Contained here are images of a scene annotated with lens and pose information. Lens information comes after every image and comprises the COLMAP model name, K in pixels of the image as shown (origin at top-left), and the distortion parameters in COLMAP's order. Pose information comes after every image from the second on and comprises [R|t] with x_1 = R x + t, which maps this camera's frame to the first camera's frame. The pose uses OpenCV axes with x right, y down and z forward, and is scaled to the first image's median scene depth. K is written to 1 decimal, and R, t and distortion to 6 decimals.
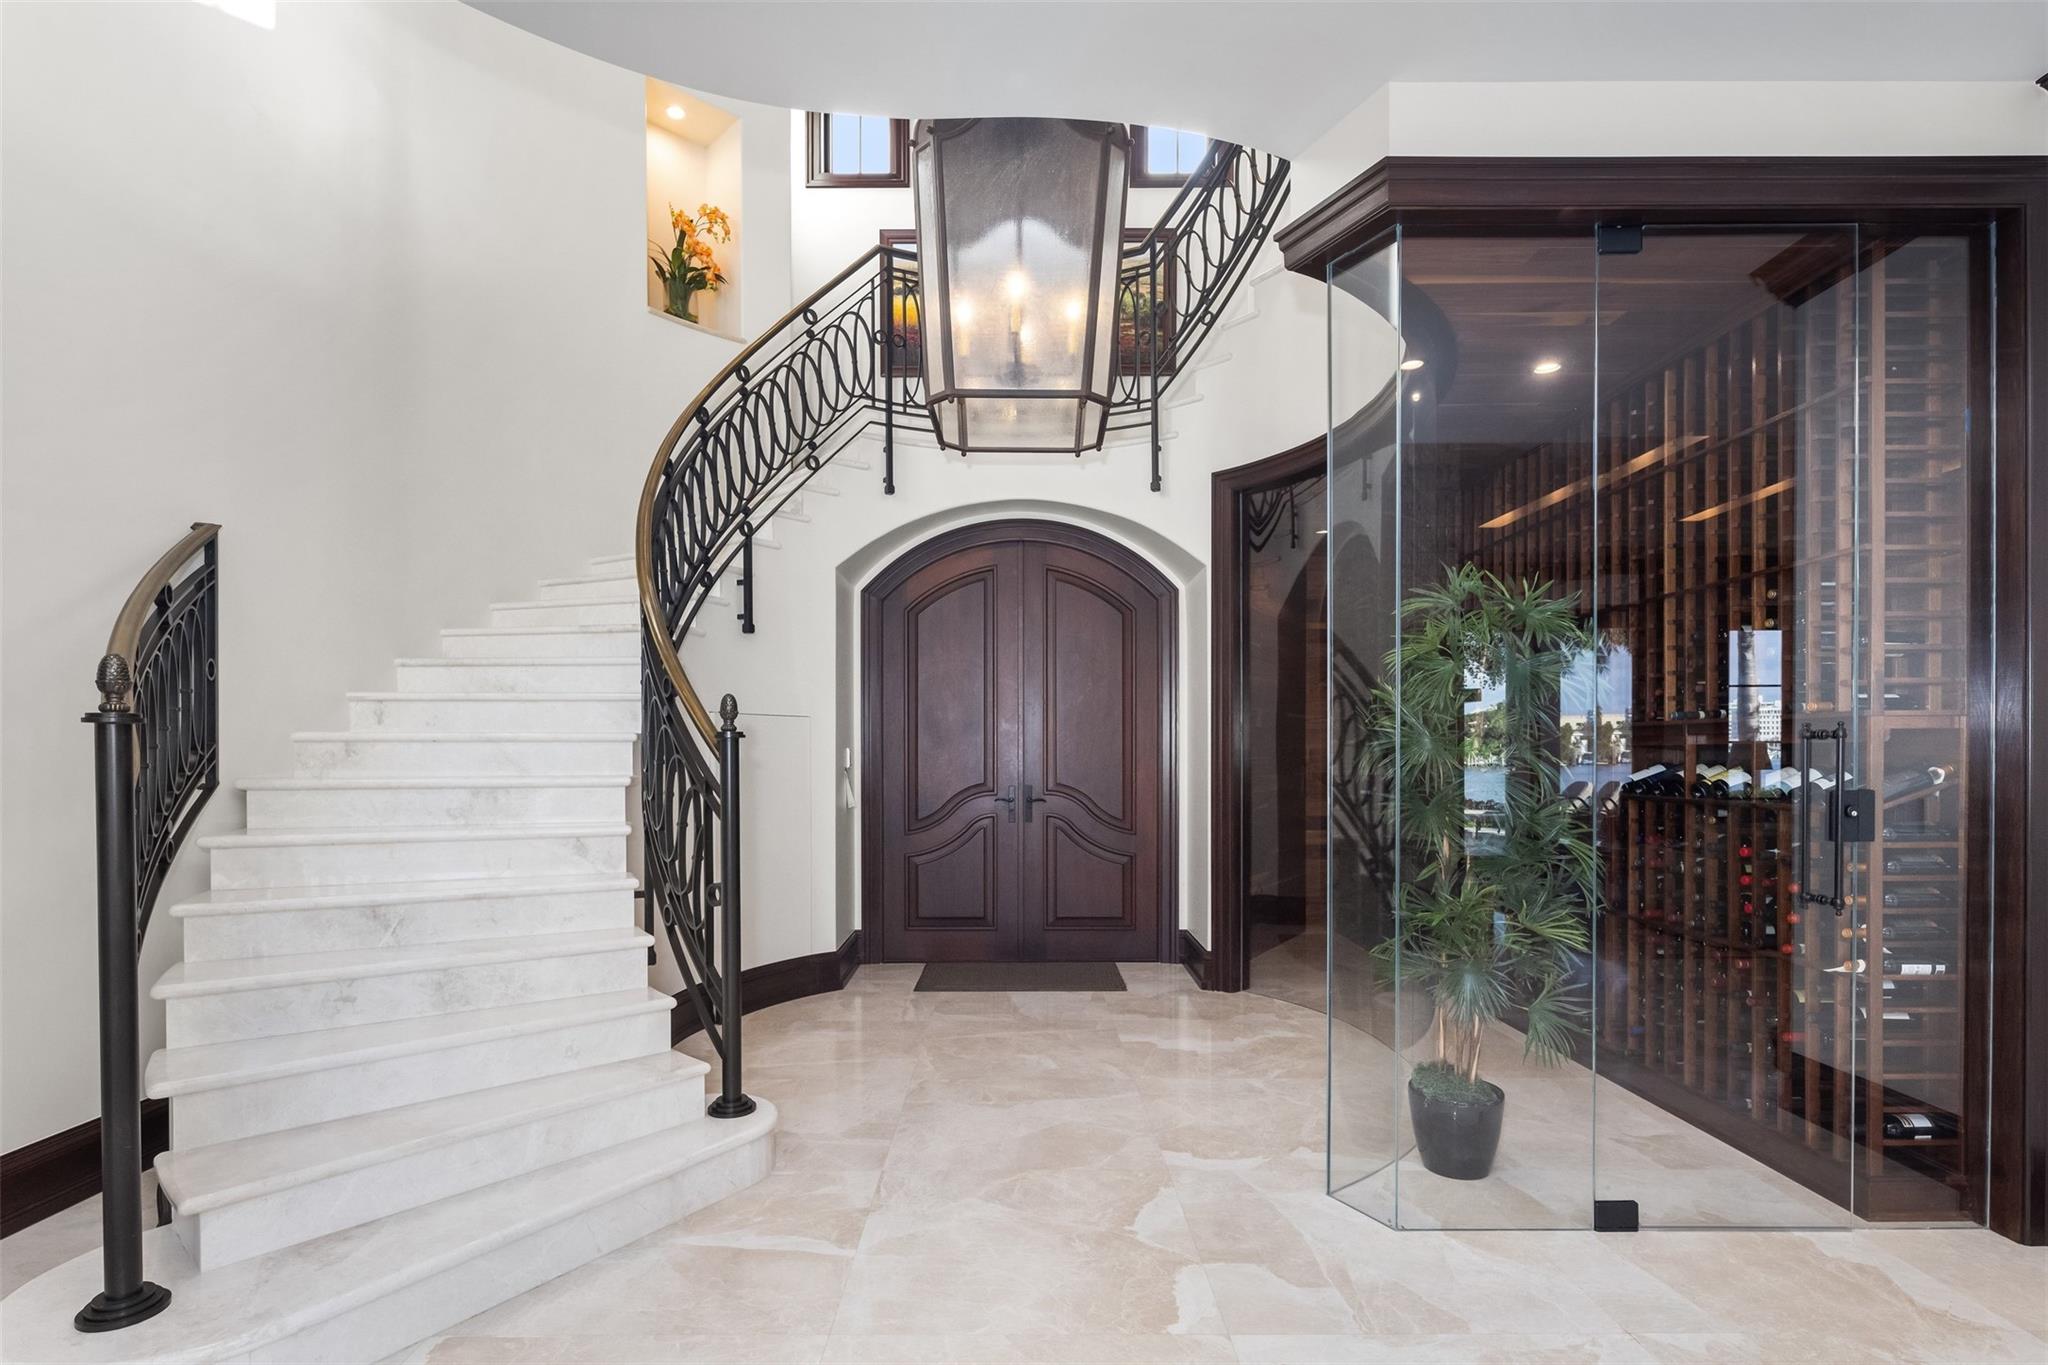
lens RADIAL K [[1000.1, 0, 1019.0], [0, 1000.1, 763.8], [0, 0, 1]] dist [0.002609, 0.000042]
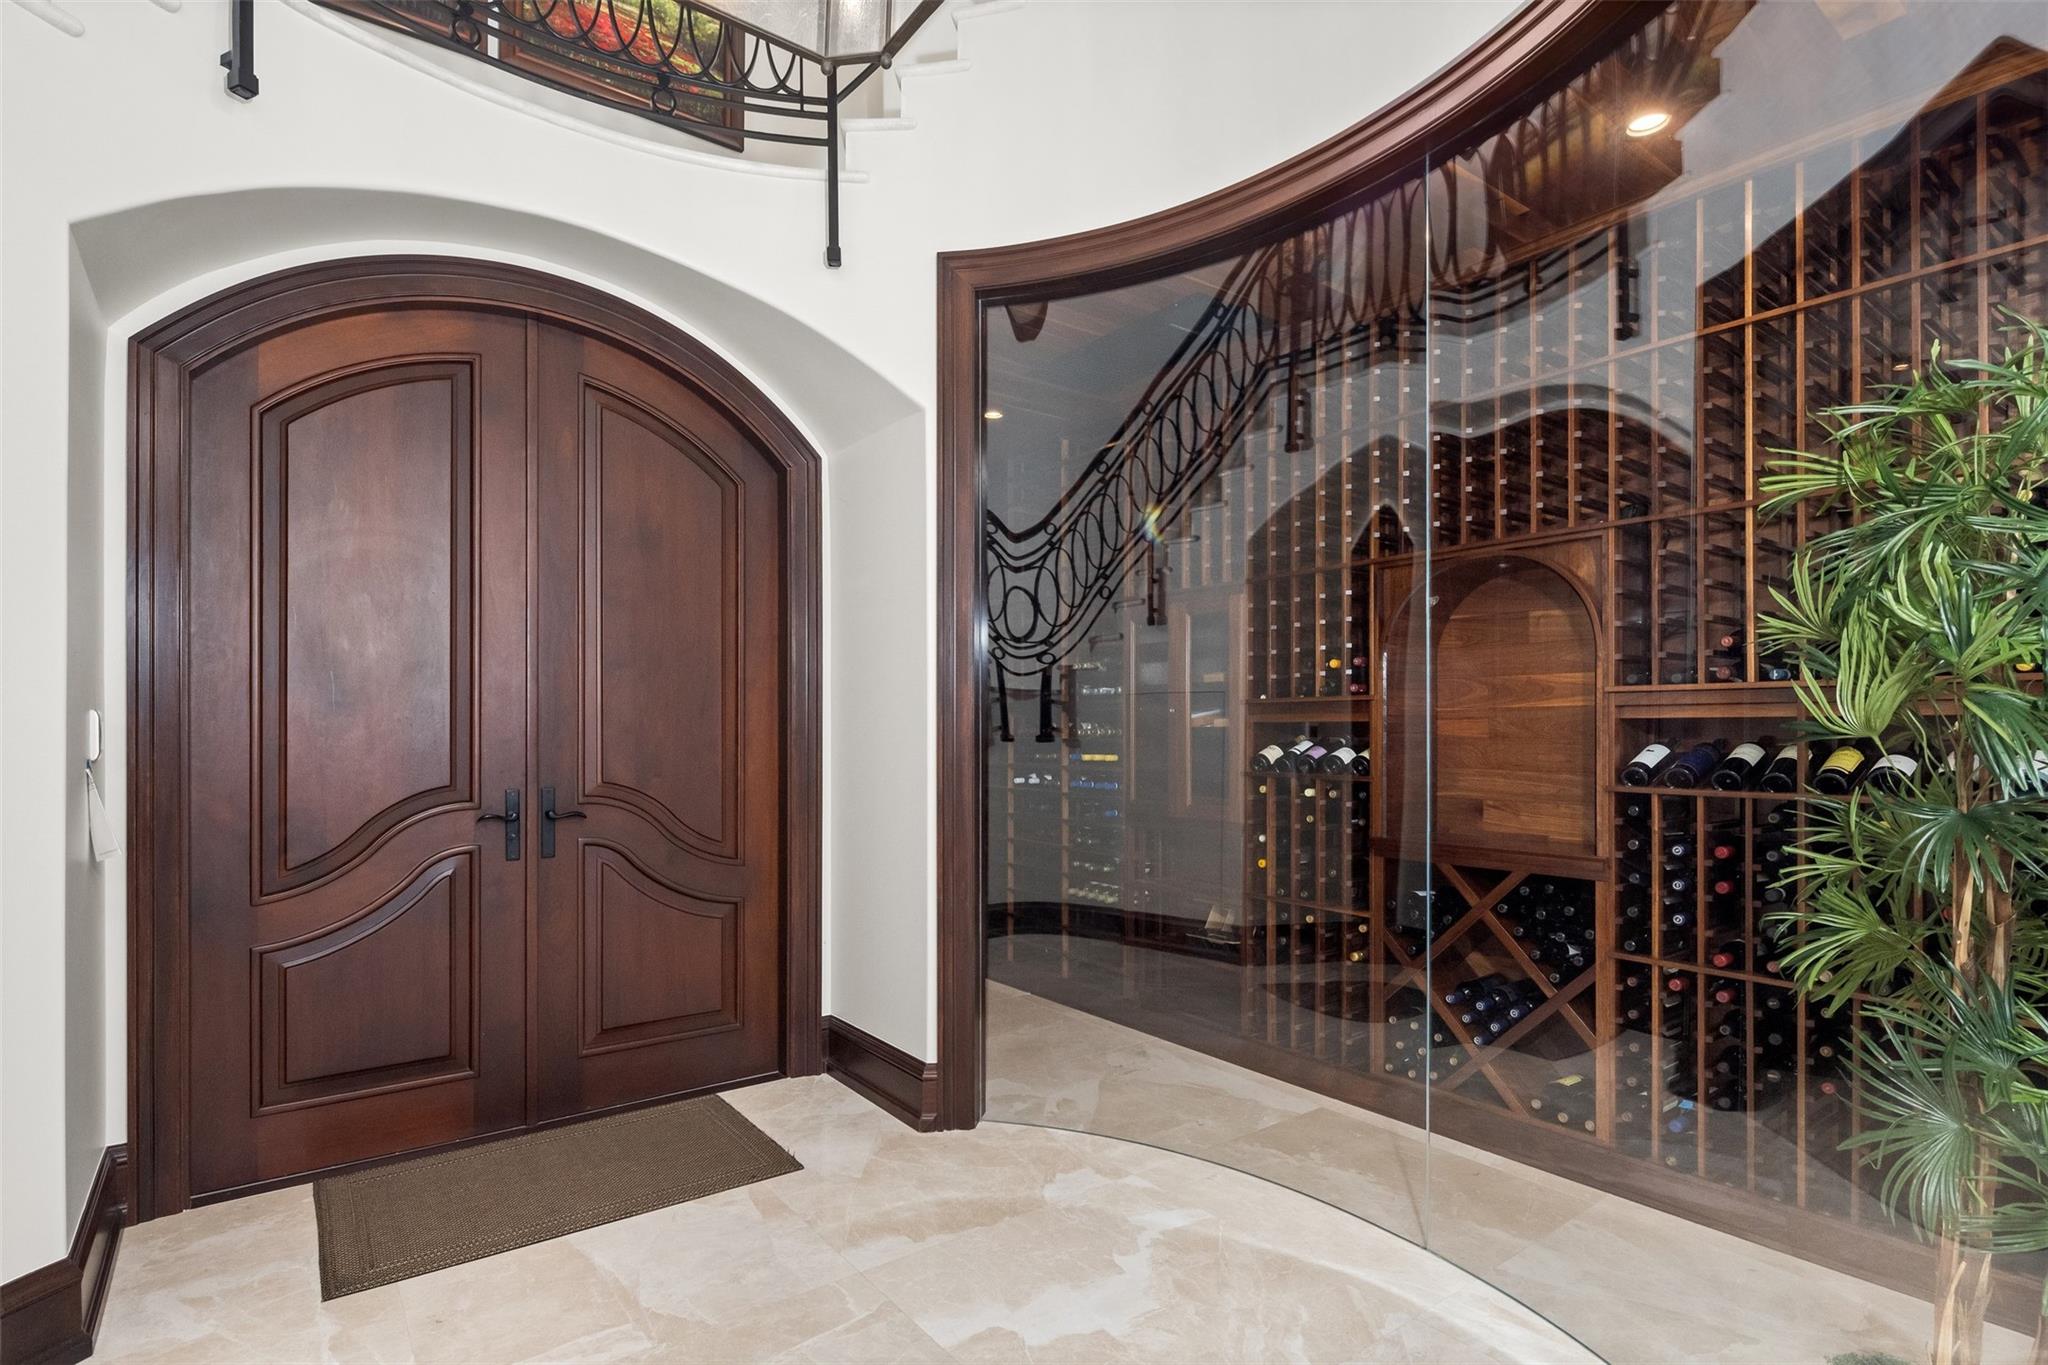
lens RADIAL K [[1007.2, 0, 1015.0], [0, 1007.2, 730.9], [0, 0, 1]] dist [0.000942, -0.000857]
pose [[0.805794, 0.001105, 0.592194, -0.115022], [0.003601, 0.999971, -0.006767, -0.003973], [-0.592184, 0.007585, 0.805767, 0.467550]]
